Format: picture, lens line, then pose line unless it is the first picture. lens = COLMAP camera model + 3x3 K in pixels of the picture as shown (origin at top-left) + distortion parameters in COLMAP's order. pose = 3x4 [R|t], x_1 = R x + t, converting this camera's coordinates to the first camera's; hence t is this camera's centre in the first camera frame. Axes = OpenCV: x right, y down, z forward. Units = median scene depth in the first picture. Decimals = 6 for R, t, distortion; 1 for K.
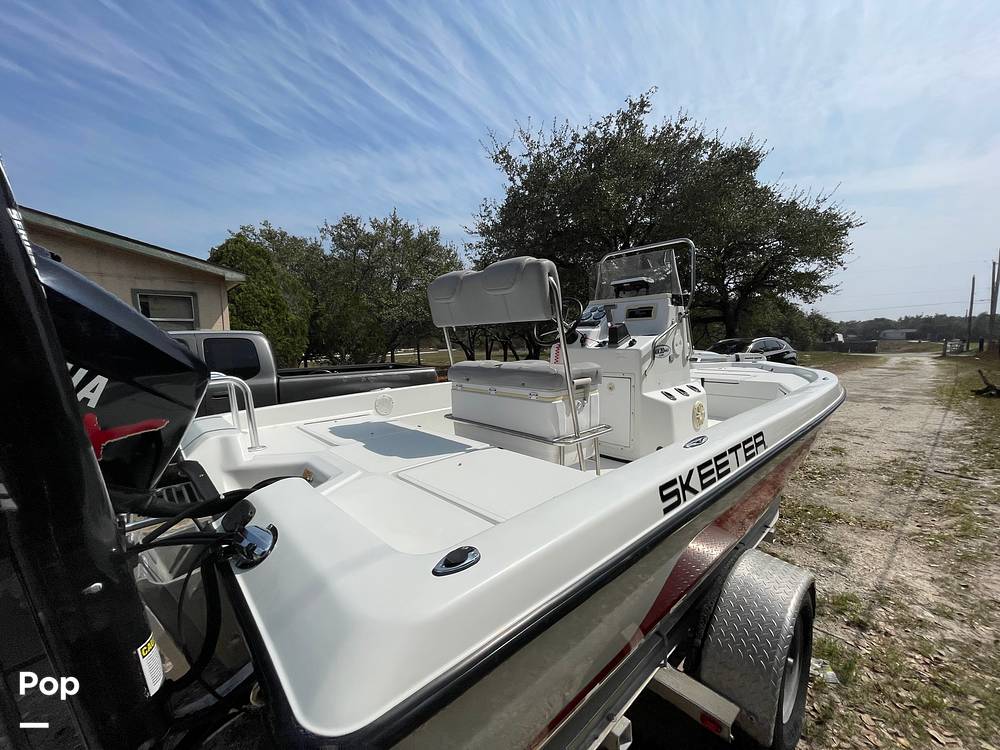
lens RADIAL K [[402.1, 0, 501.0], [0, 402.1, 380.1], [0, 0, 1]] dist [-0.000982, -0.000337]
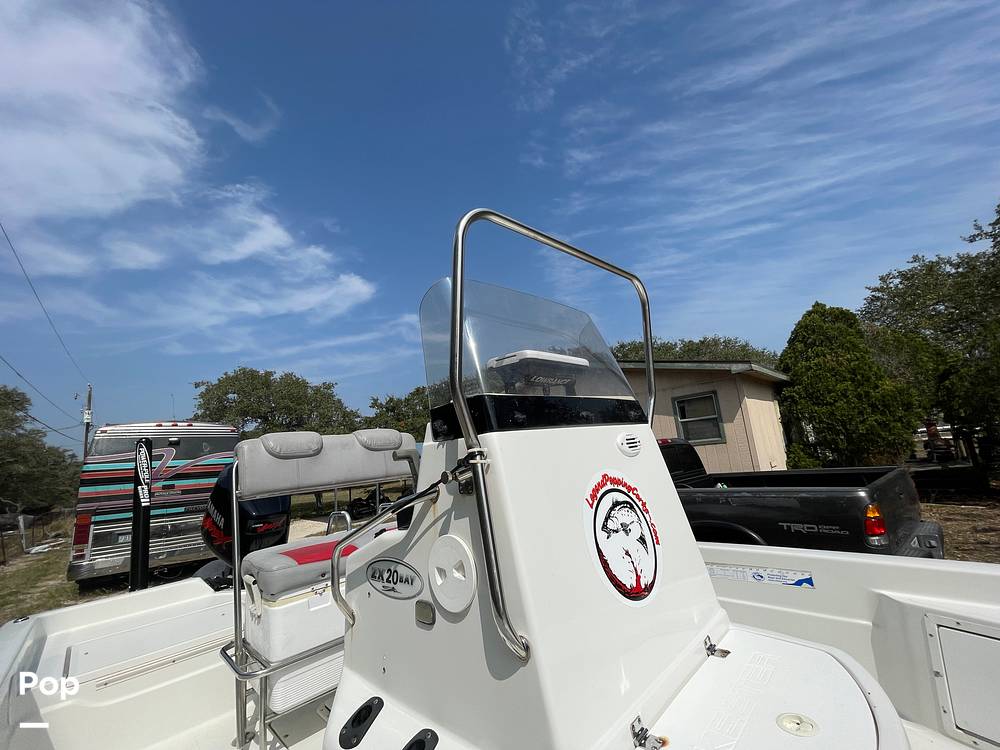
lens RADIAL K [[402.1, 0, 501.0], [0, 402.1, 381.3], [0, 0, 1]] dist [-0.000982, -0.000337]
pose [[0.040873, -0.165661, -0.985335, 0.160809], [0.001582, 0.986169, -0.165736, -0.038004], [0.999163, 0.005215, 0.040569, 0.220305]]
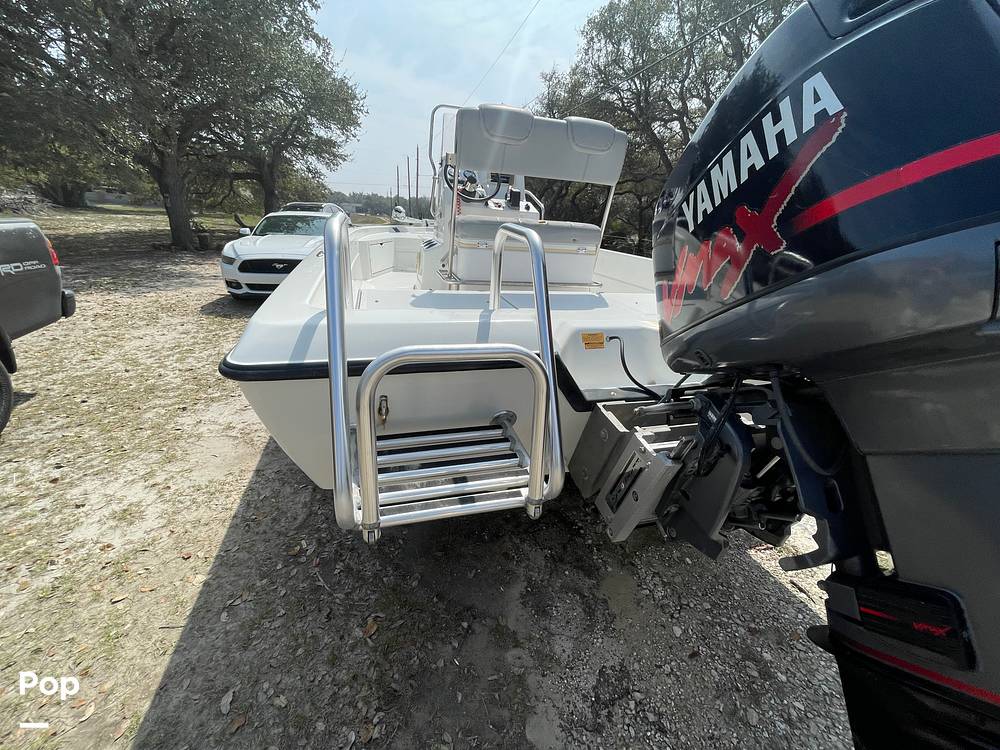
lens RADIAL K [[402.1, 0, 500.7], [0, 402.1, 378.3], [0, 0, 1]] dist [-0.000982, -0.000337]
pose [[0.439044, -0.281628, 0.853186, -0.163775], [0.002775, 0.950024, 0.312165, 0.004046], [-0.898461, -0.134687, 0.417884, 0.084465]]
